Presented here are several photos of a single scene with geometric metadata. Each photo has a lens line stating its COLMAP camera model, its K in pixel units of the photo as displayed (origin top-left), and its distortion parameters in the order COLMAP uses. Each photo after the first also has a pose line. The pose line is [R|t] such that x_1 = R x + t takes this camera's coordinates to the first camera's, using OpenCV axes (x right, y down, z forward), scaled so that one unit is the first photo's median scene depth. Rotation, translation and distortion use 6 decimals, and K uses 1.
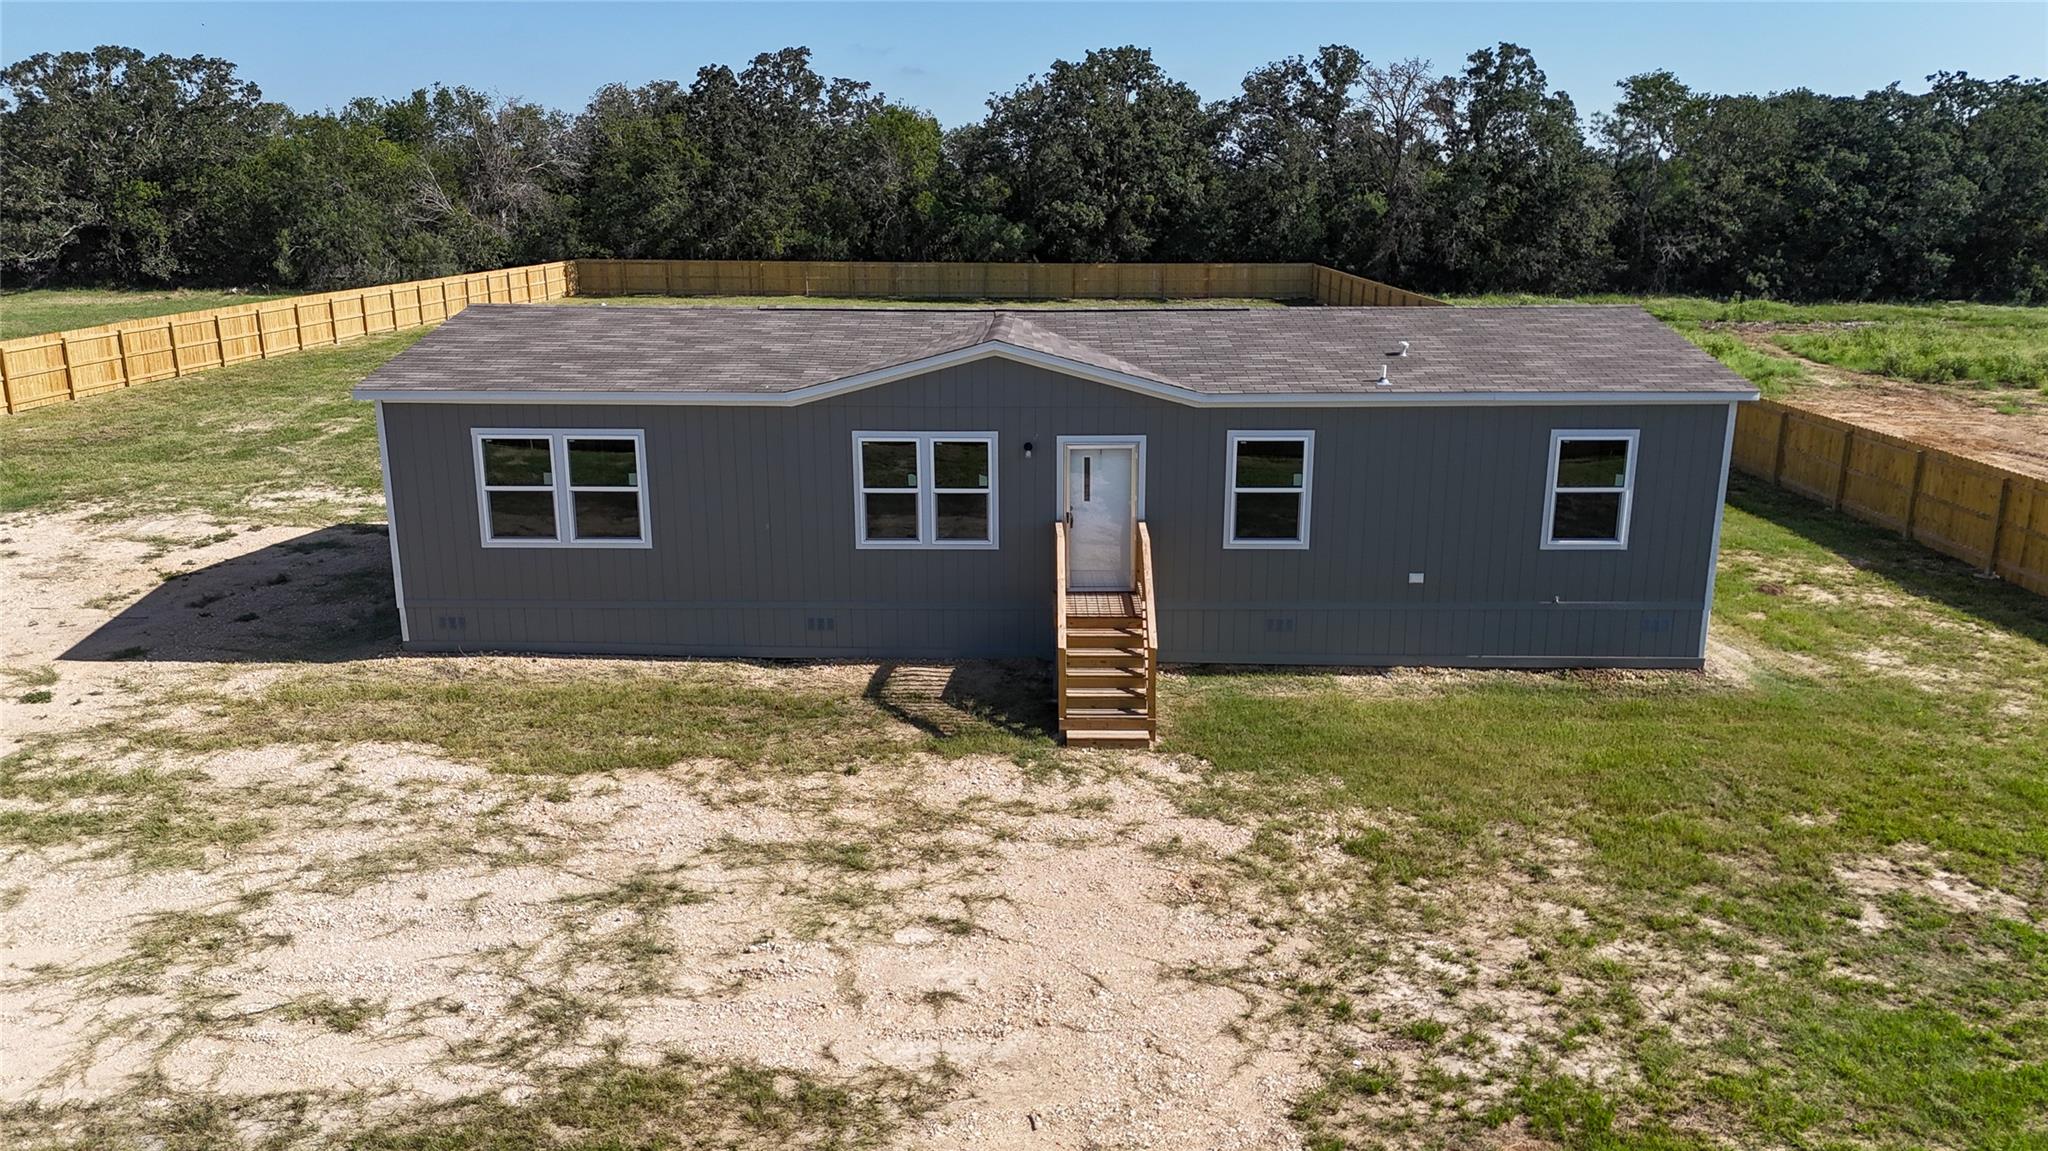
lens RADIAL K [[1497.4, 0, 1031.7], [0, 1497.4, 570.3], [0, 0, 1]] dist [0.090347, -0.101506]
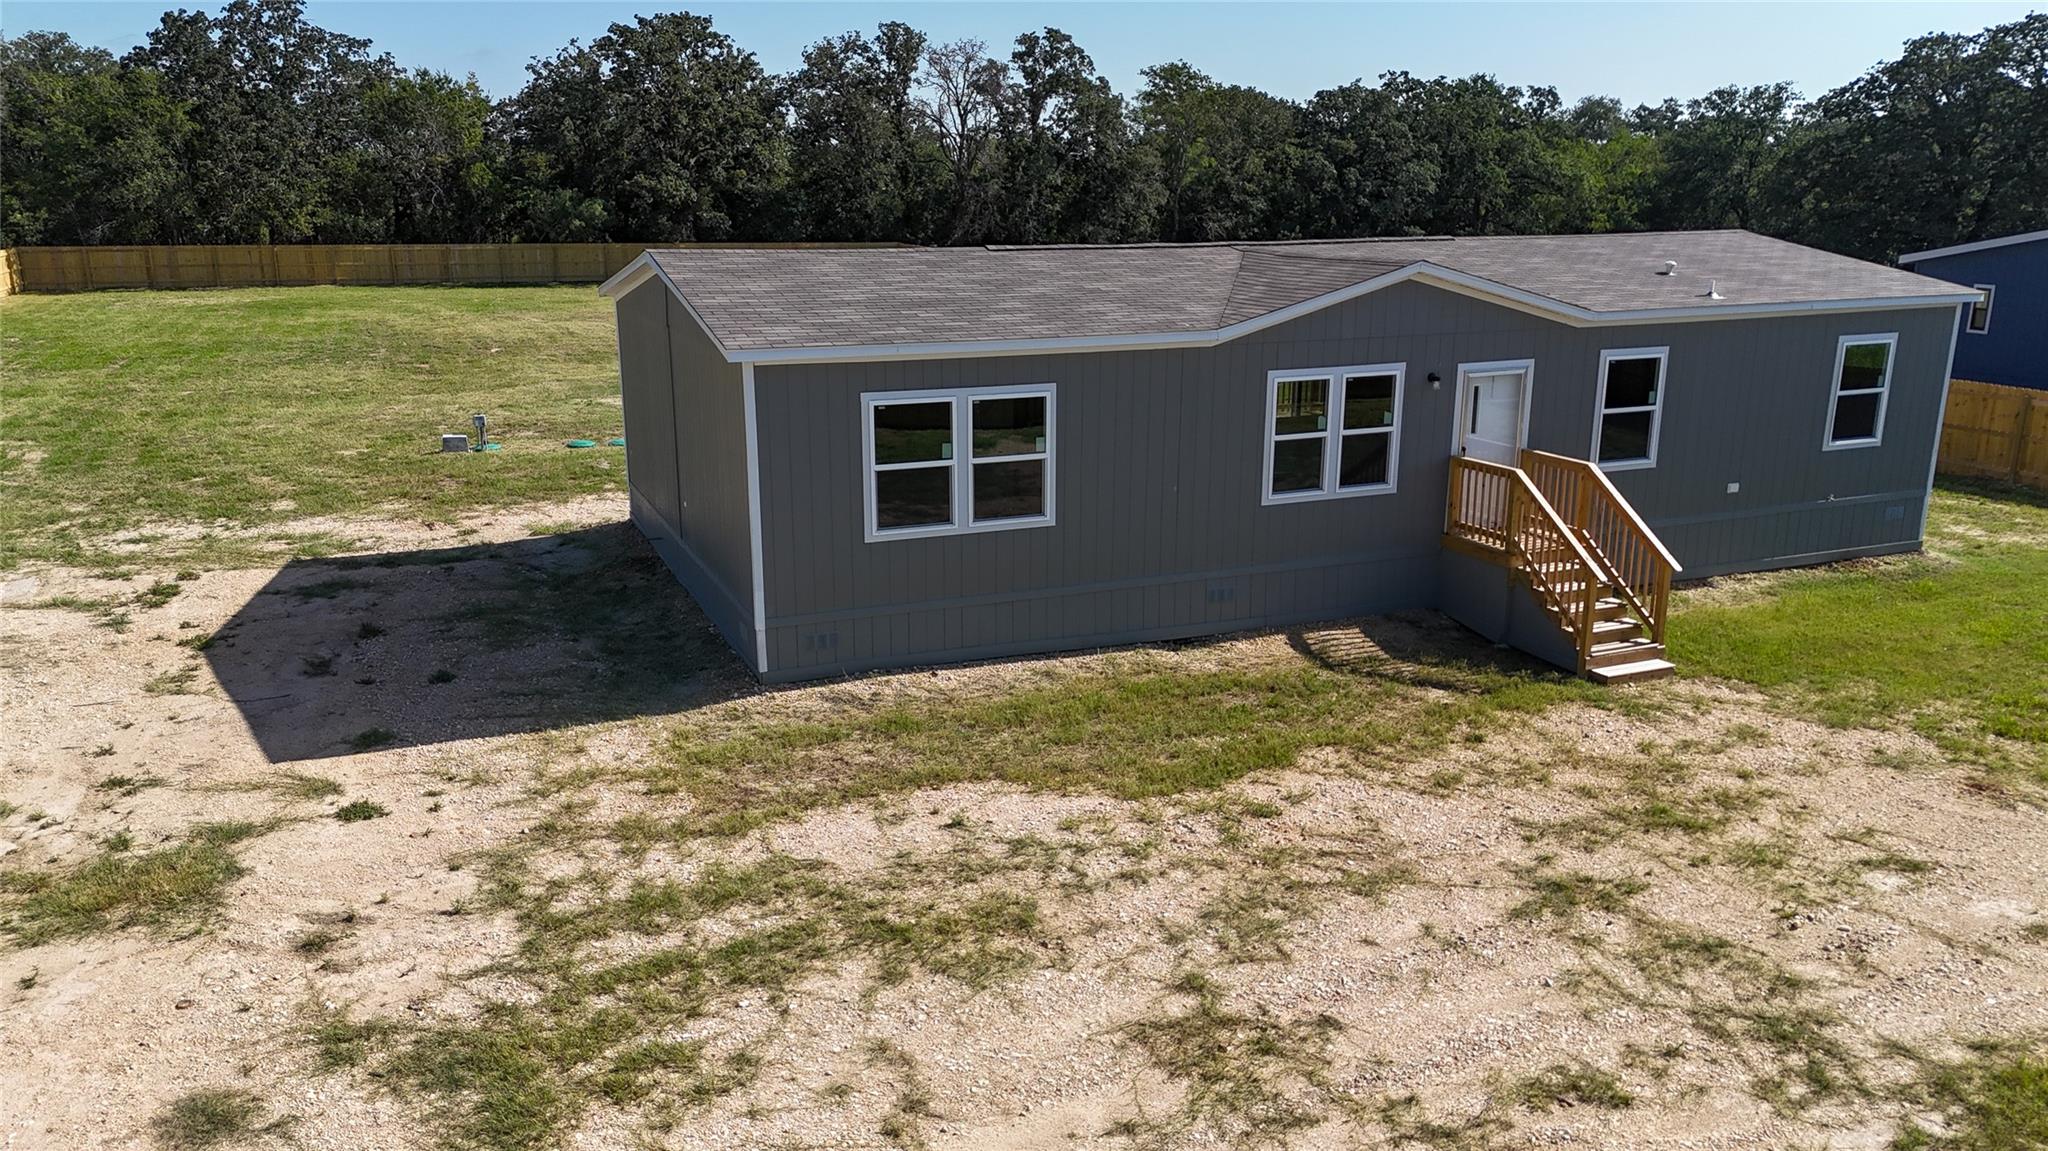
lens RADIAL K [[1497.4, 0, 1031.7], [0, 1497.4, 570.3], [0, 0, 1]] dist [0.090347, -0.101506]
pose [[0.915940, -0.099978, 0.388661, -0.602841], [0.098879, 0.994836, 0.022885, -0.010140], [-0.388942, 0.017469, 0.921096, 0.239149]]
